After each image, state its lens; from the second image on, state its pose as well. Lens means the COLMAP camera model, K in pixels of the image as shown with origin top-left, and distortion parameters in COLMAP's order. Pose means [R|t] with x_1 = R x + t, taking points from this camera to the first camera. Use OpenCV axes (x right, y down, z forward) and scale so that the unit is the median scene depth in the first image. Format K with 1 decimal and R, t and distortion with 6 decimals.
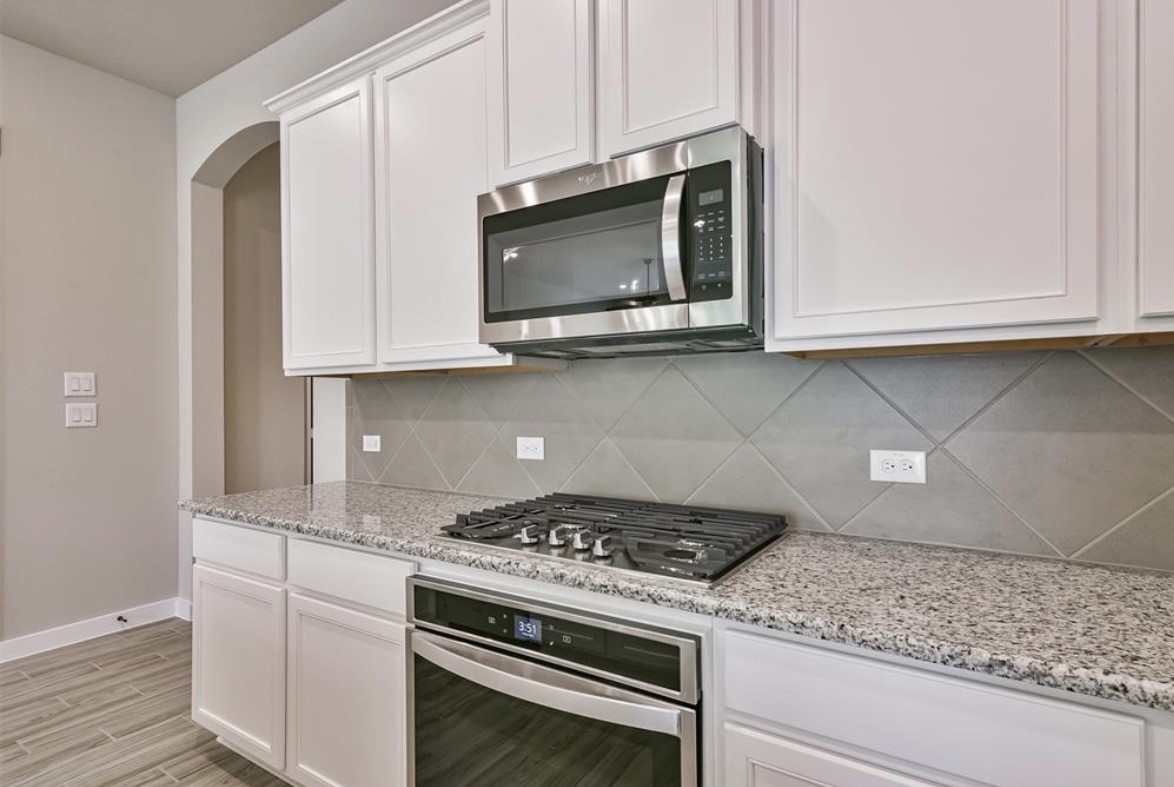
lens RADIAL K [[587.8, 0, 615.1], [0, 587.8, 404.3], [0, 0, 1]] dist [-0.001792, -0.000178]
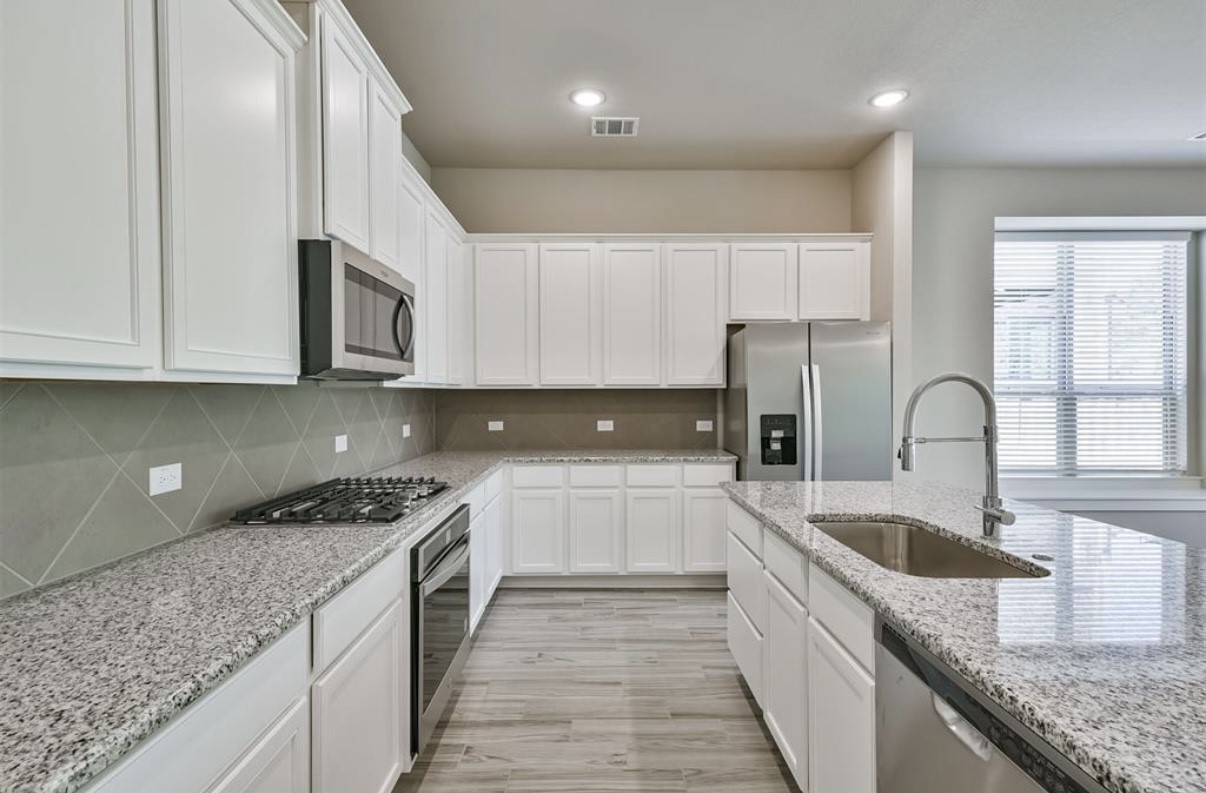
lens RADIAL K [[590.1, 0, 604.5], [0, 590.1, 401.5], [0, 0, 1]] dist [0.016030, -0.001048]
pose [[-0.538368, -0.007329, 0.842678, -1.525978], [0.006906, 0.999890, 0.013109, -0.052300], [-0.842681, 0.012876, -0.538259, 1.205442]]
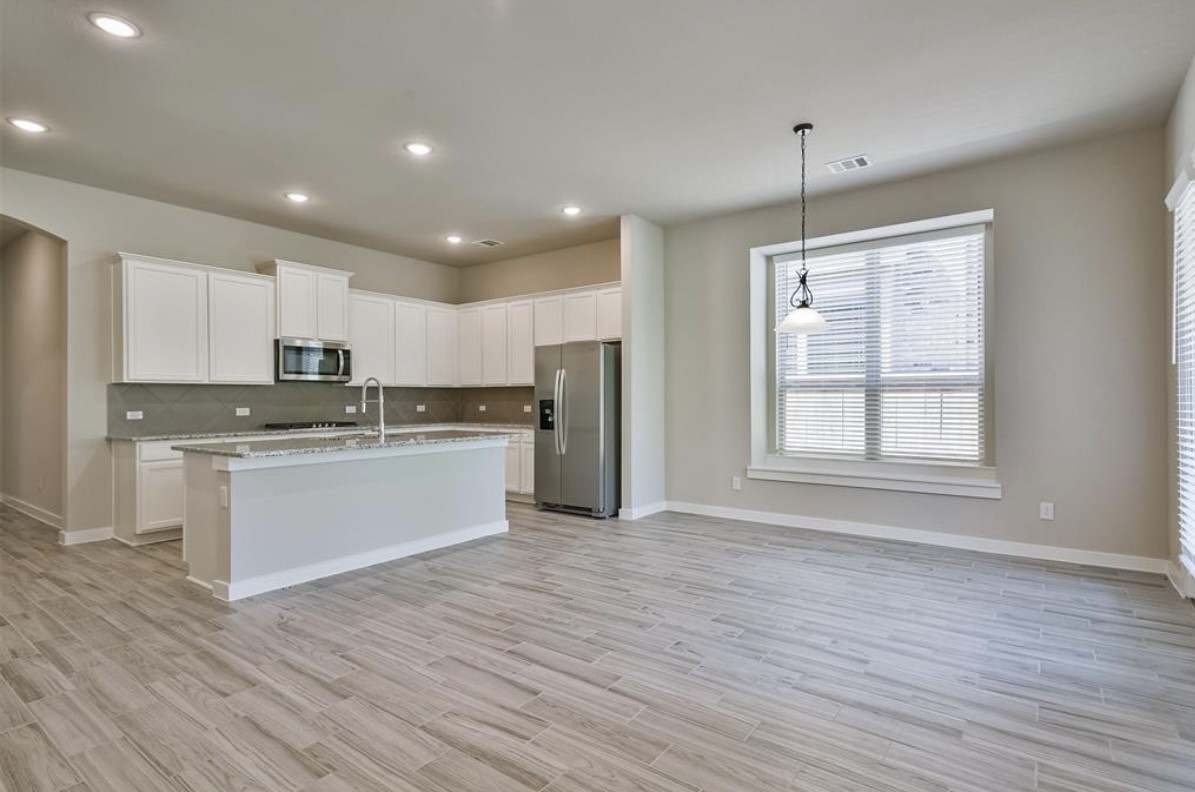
lens RADIAL K [[588.9, 0, 605.2], [0, 588.9, 398.1], [0, 0, 1]] dist [0.033807, -0.022338]
pose [[0.074554, 0.005064, 0.997204, -3.801360], [0.006715, 0.999962, -0.005580, 0.046788], [-0.997194, 0.007113, 0.074517, -1.297745]]
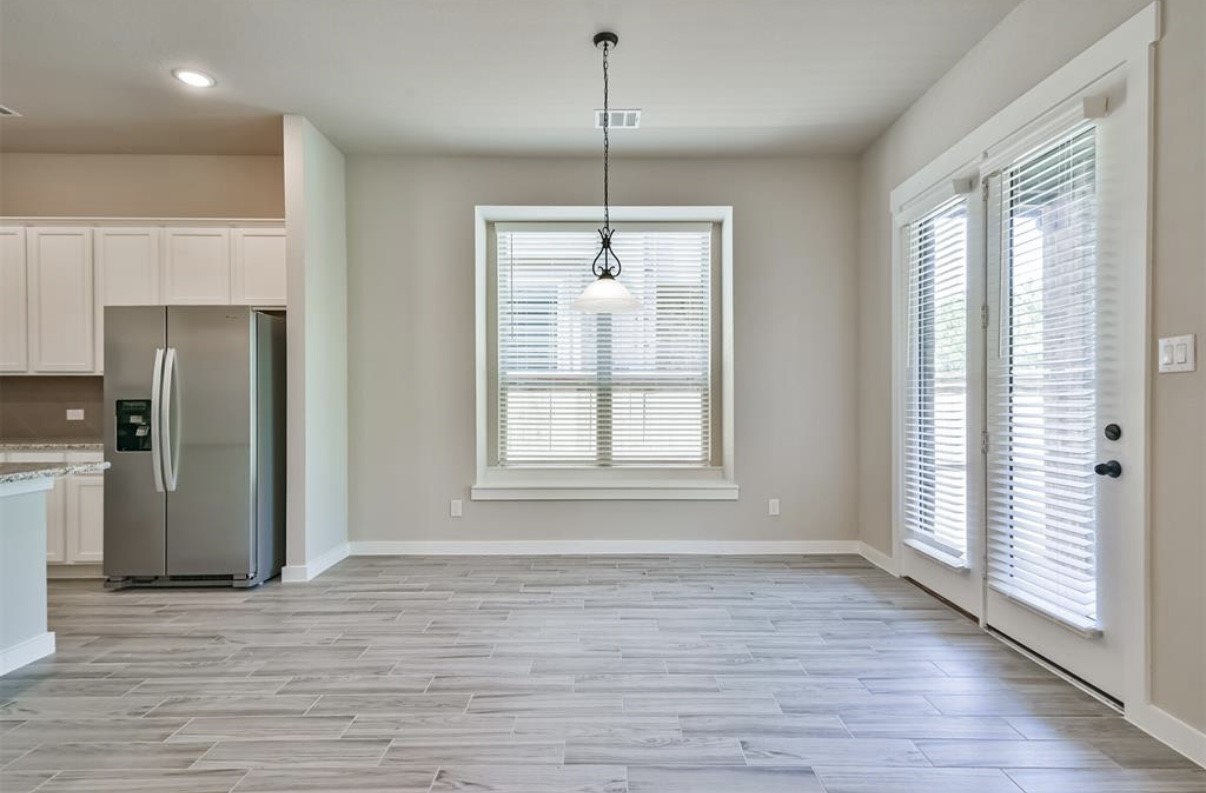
lens RADIAL K [[590.1, 0, 604.5], [0, 590.1, 401.5], [0, 0, 1]] dist [0.016030, -0.001048]
pose [[-0.535063, -0.000444, 0.844812, -2.848017], [0.006236, 0.999971, 0.004475, 0.043300], [-0.844789, 0.007663, -0.535045, -0.924522]]
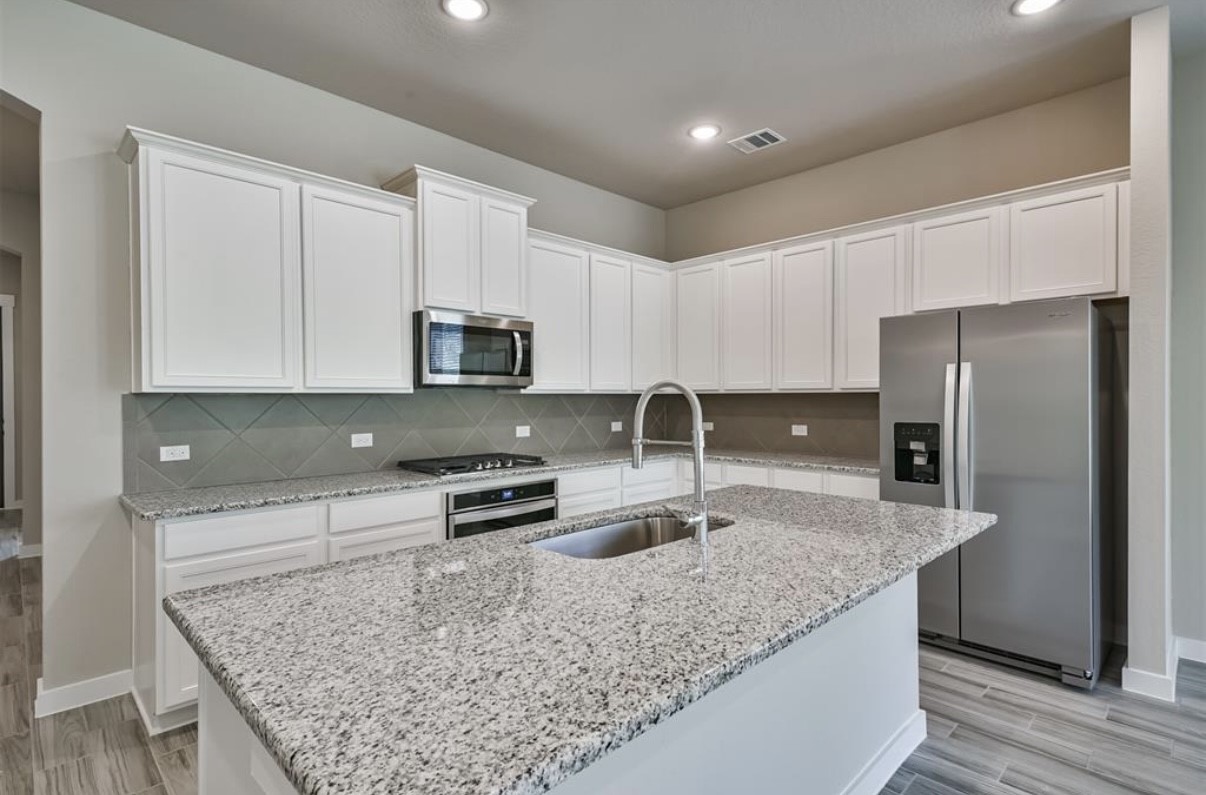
lens RADIAL K [[590.1, 0, 604.5], [0, 590.1, 402.5], [0, 0, 1]] dist [0.016030, -0.001048]
pose [[0.228145, -0.004147, 0.973618, -2.090215], [0.004498, 0.999985, 0.003206, -0.044277], [-0.973617, 0.003648, 0.228161, -0.062409]]
